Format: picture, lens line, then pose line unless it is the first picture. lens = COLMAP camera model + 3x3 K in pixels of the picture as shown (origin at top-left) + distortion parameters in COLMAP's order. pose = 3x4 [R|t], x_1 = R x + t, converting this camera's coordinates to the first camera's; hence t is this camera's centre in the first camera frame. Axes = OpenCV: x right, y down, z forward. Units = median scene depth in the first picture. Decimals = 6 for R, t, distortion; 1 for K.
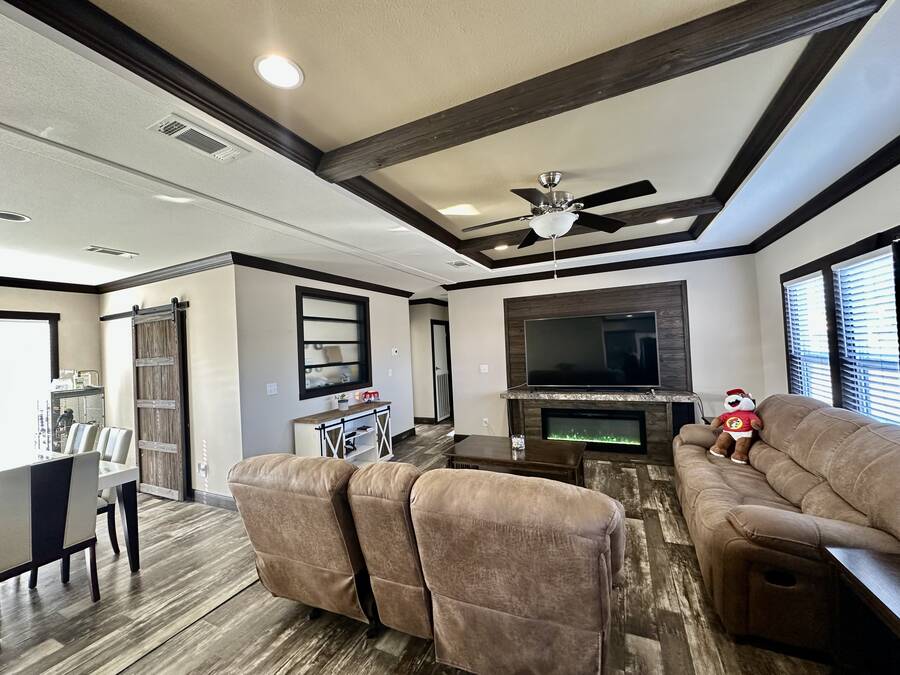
lens RADIAL K [[366.3, 0, 448.9], [0, 366.3, 329.8], [0, 0, 1]] dist [0.014835, 0.000058]
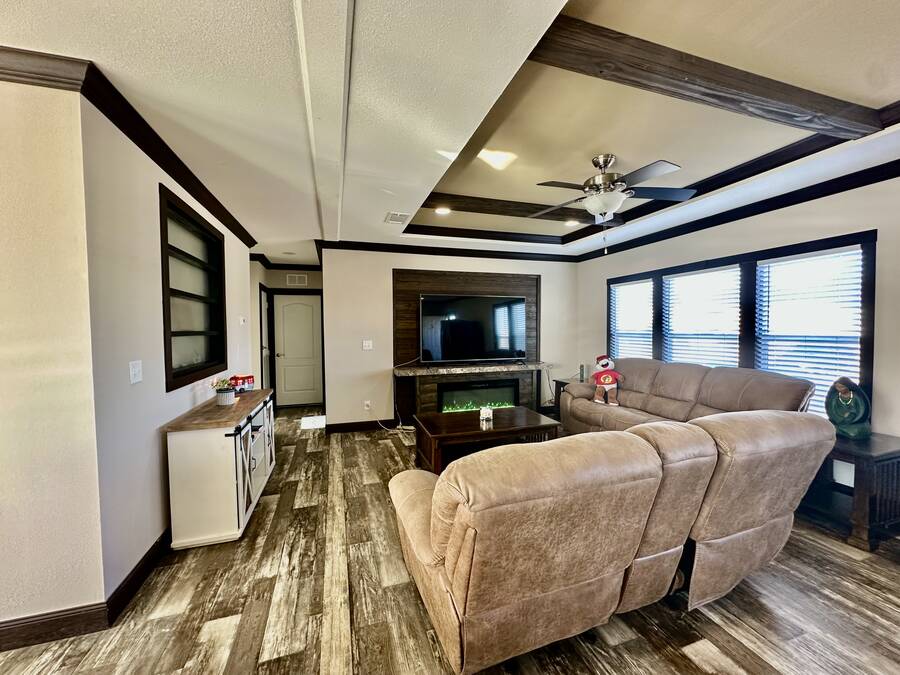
lens RADIAL K [[361.5, 0, 450.0], [0, 361.5, 337.5], [0, 0, 1]] dist [-0.001702, 0.000284]
pose [[0.732048, 0.021735, 0.680906, -0.422186], [-0.059314, 0.997729, 0.031921, 0.058346], [-0.678666, -0.063755, 0.731674, 0.277149]]
